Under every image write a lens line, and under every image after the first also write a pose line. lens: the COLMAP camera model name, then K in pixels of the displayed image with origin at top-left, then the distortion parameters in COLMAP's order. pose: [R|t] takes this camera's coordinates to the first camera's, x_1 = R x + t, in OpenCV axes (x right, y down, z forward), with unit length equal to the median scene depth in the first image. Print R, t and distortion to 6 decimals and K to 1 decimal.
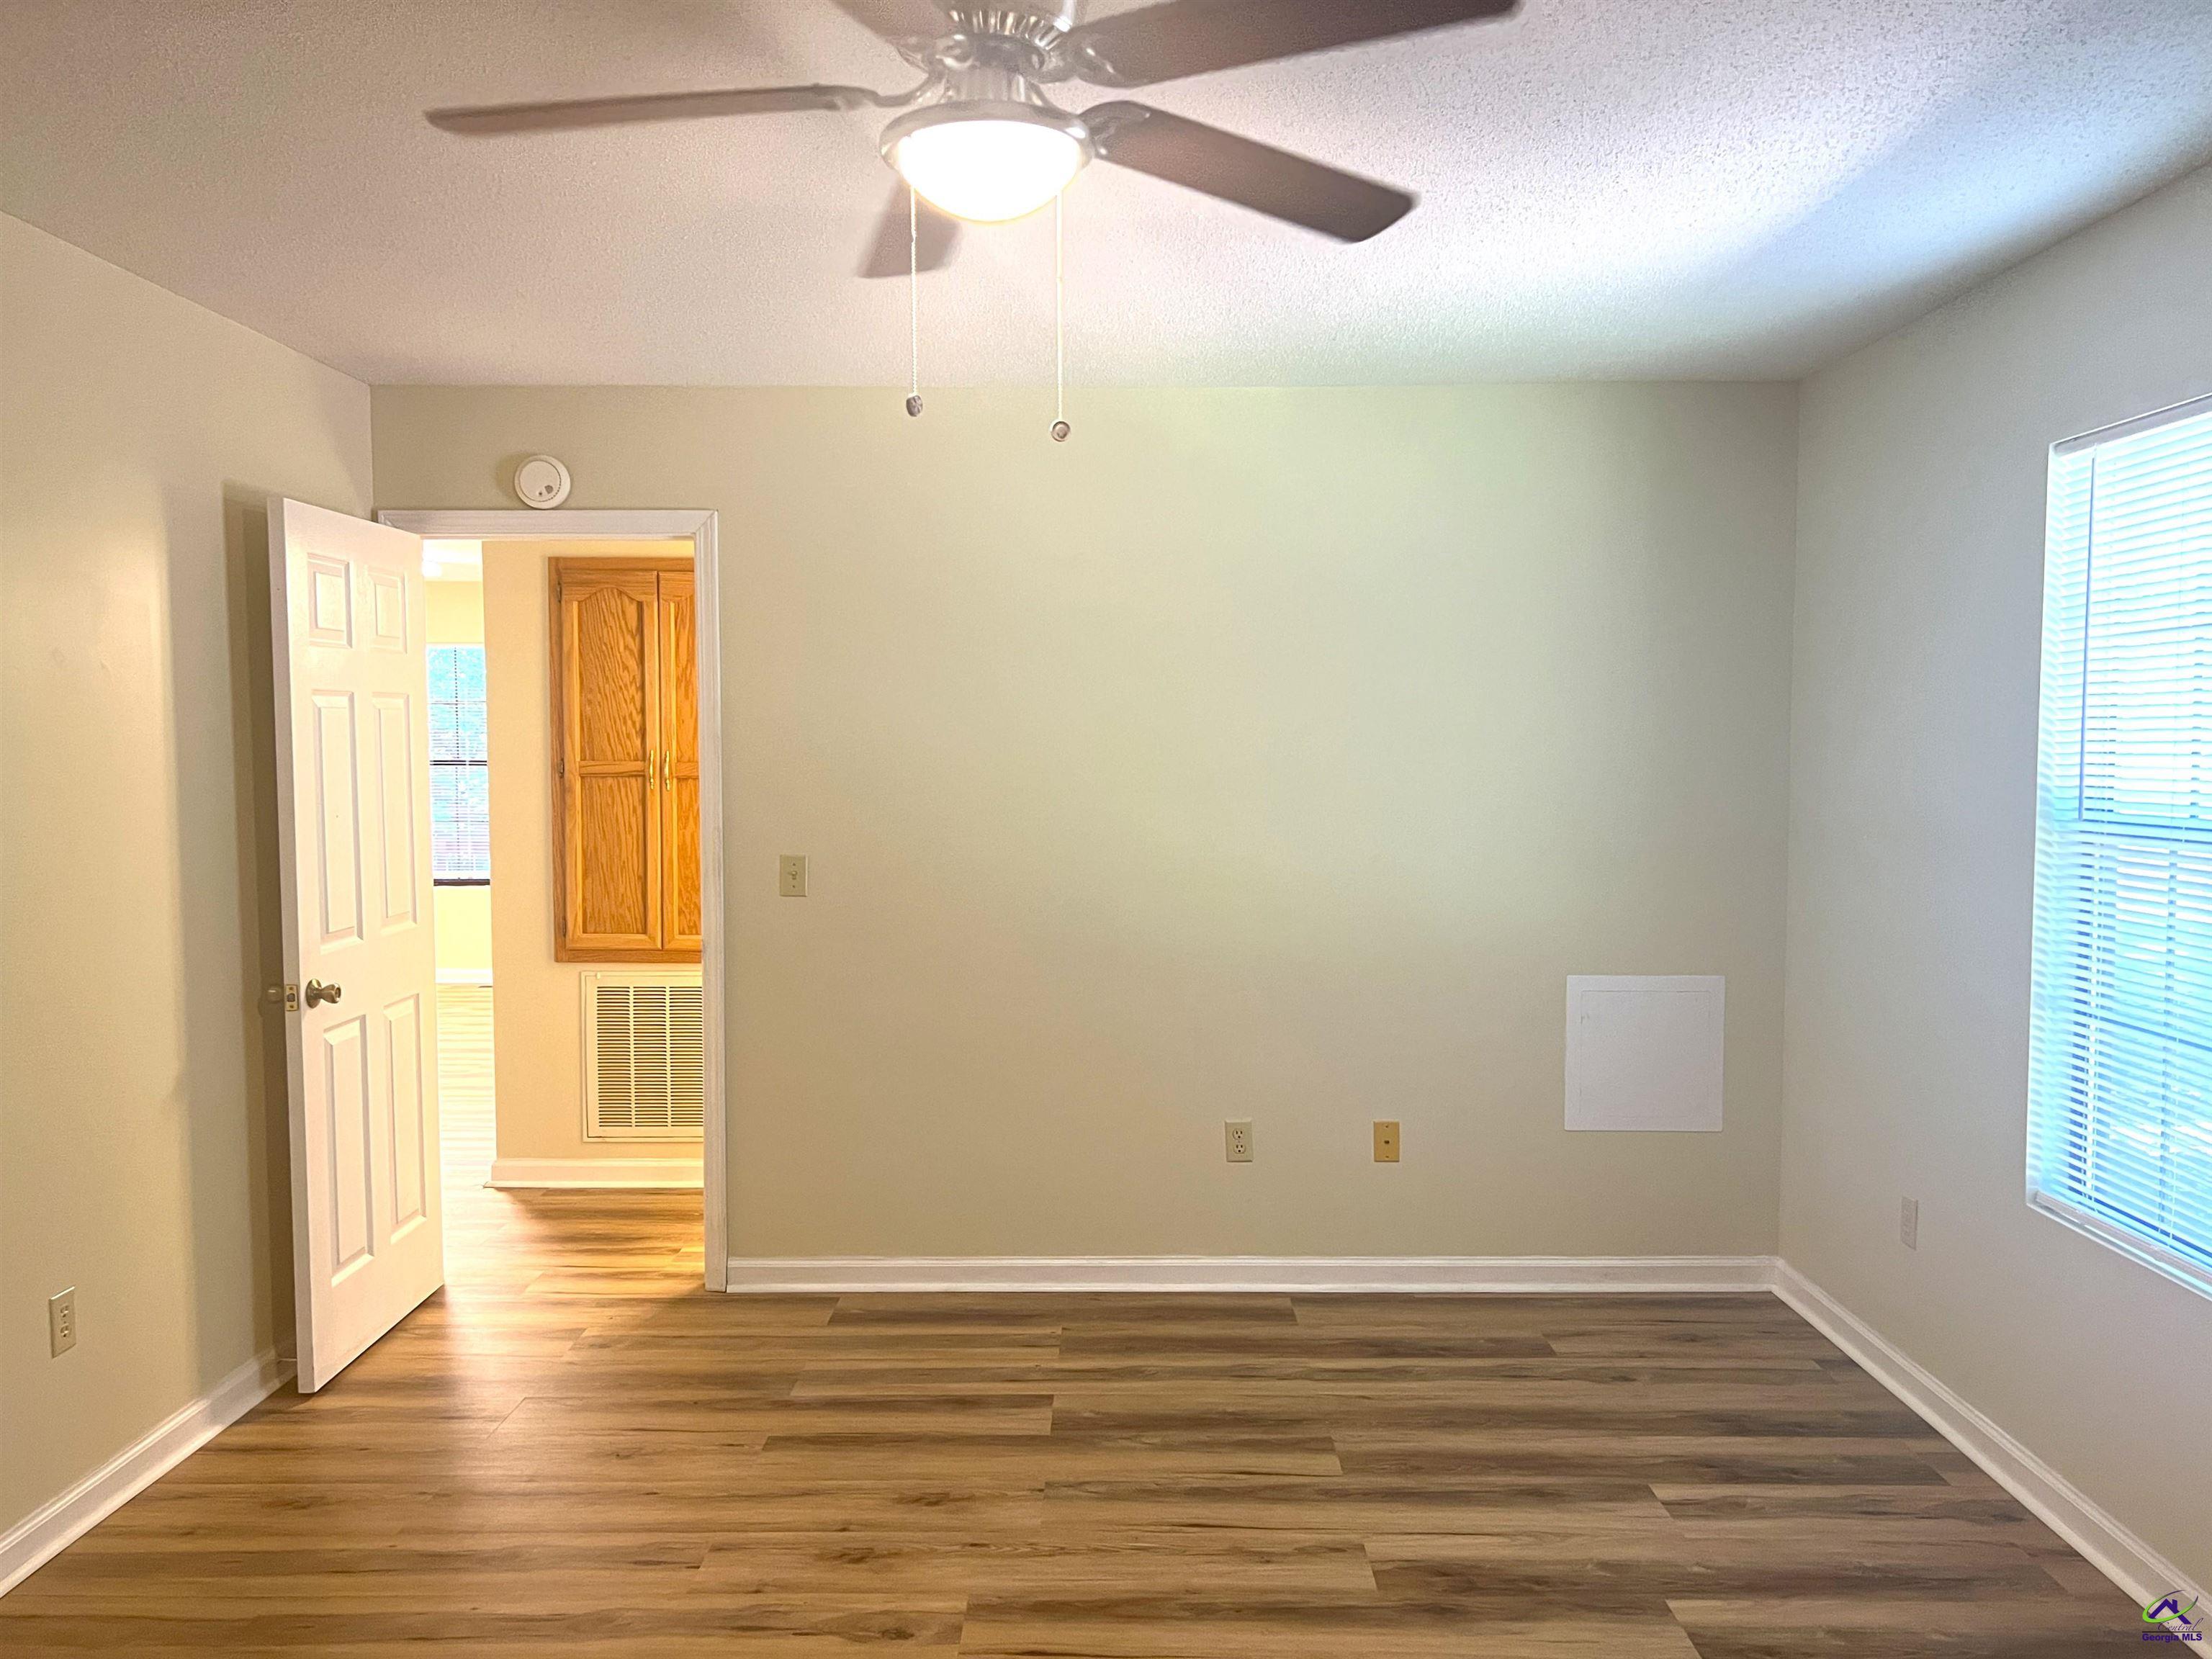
lens RADIAL K [[1693.7, 0, 1124.4], [0, 1693.7, 833.5], [0, 0, 1]] dist [0.067639, -0.065170]
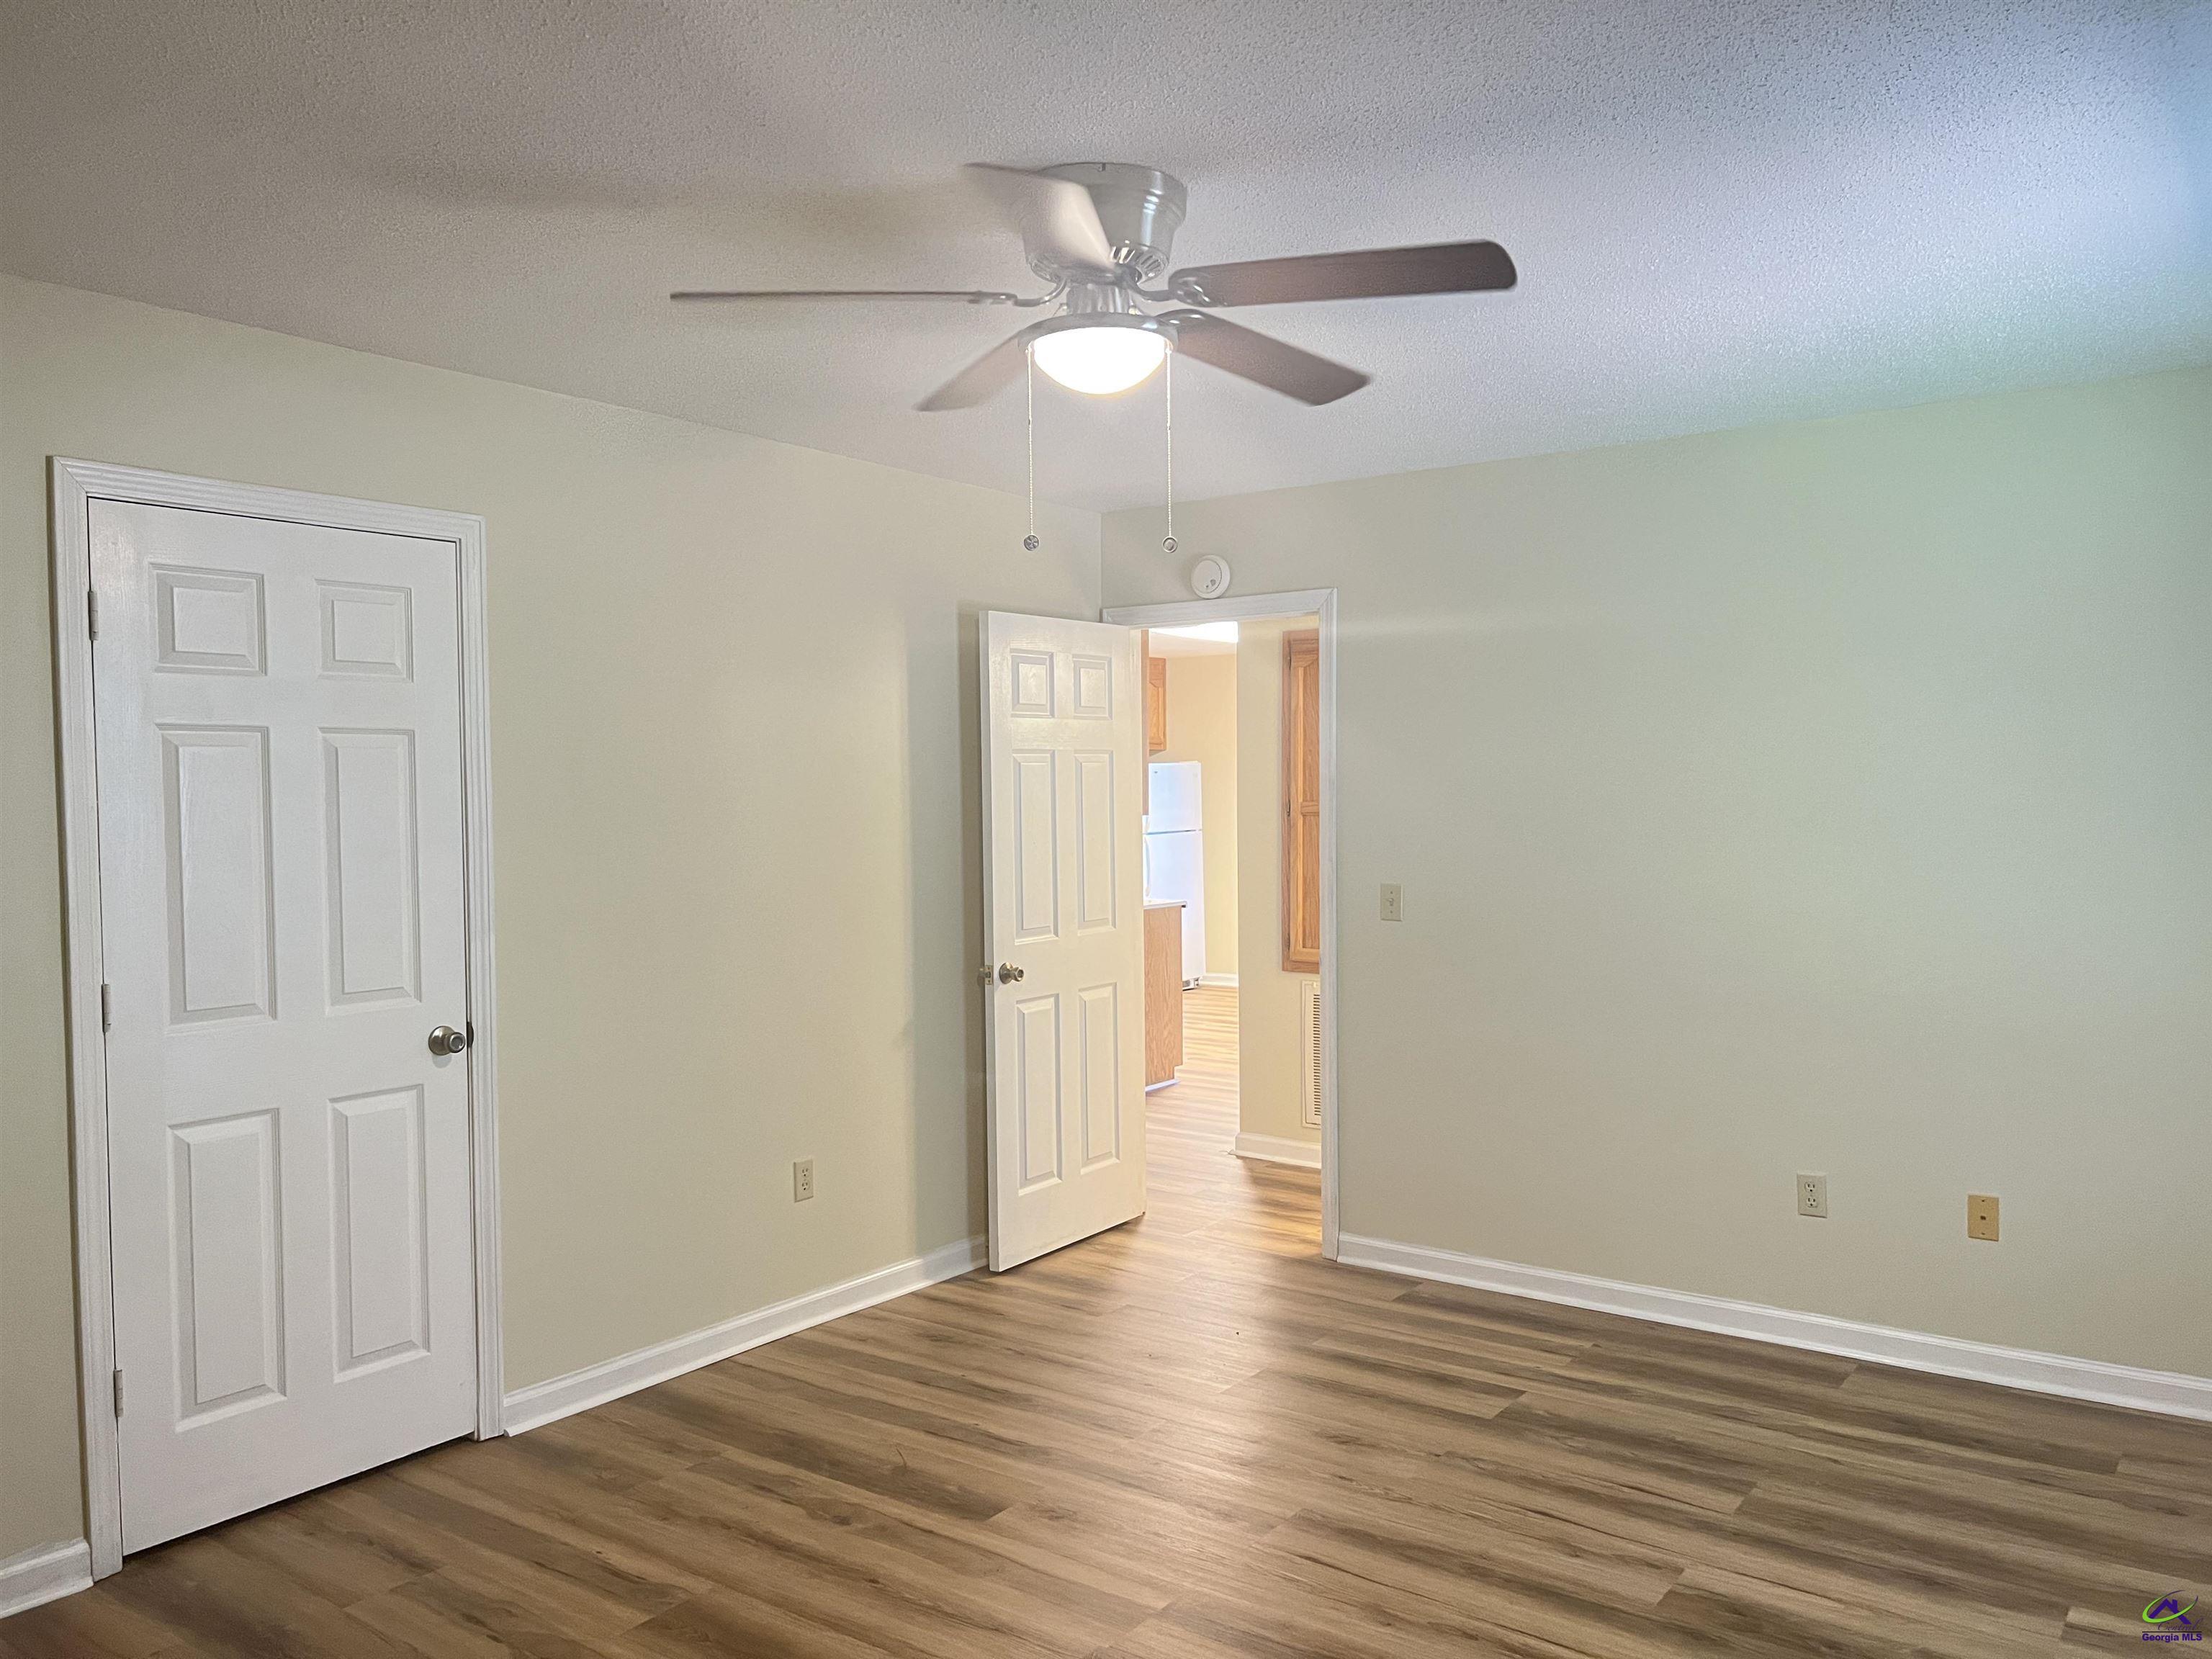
lens RADIAL K [[1693.7, 0, 1139.4], [0, 1693.7, 853.7], [0, 0, 1]] dist [0.067639, -0.065170]
pose [[0.814040, 0.018482, -0.580515, 0.370020], [-0.026750, 0.999626, -0.005685, 0.004273], [0.580193, 0.020156, 0.814230, -0.020906]]
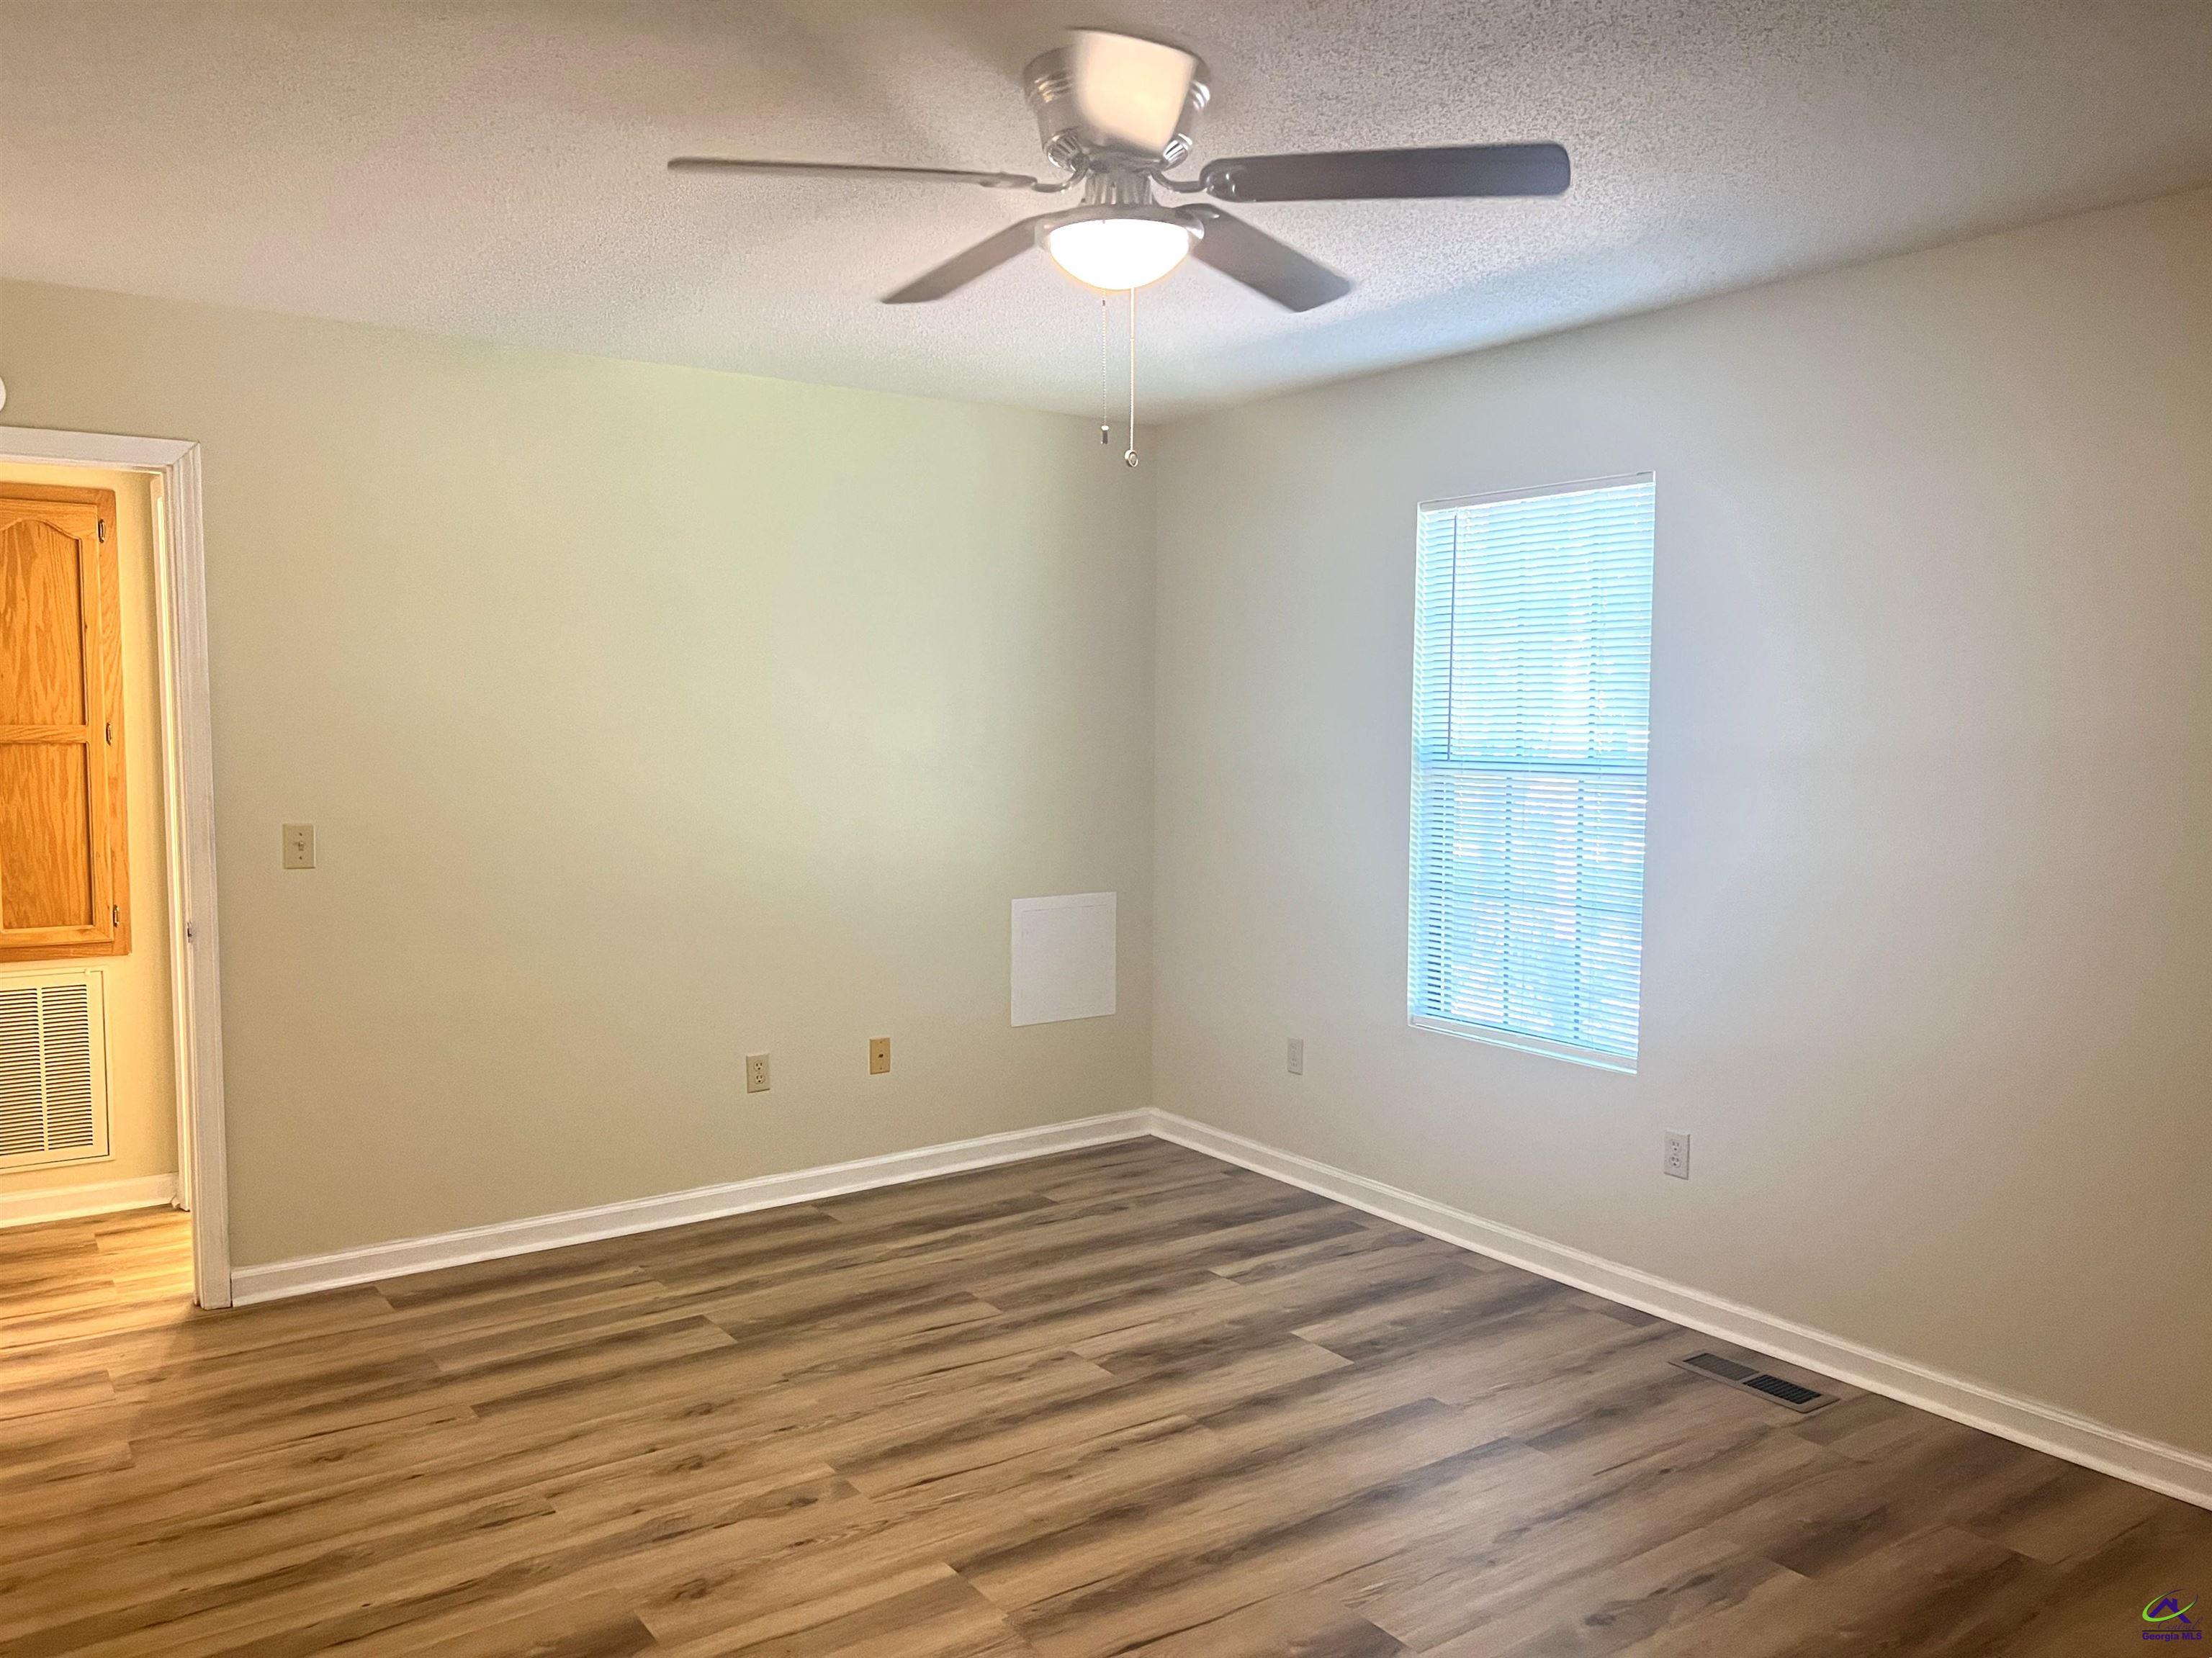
lens RADIAL K [[1693.5, 0, 1109.4], [0, 1693.5, 819.2], [0, 0, 1]] dist [0.067639, -0.065170]
pose [[0.814164, -0.036907, 0.579461, -0.435832], [0.027444, 0.999308, 0.025088, -0.001548], [-0.579987, -0.004523, 0.814614, -0.019522]]
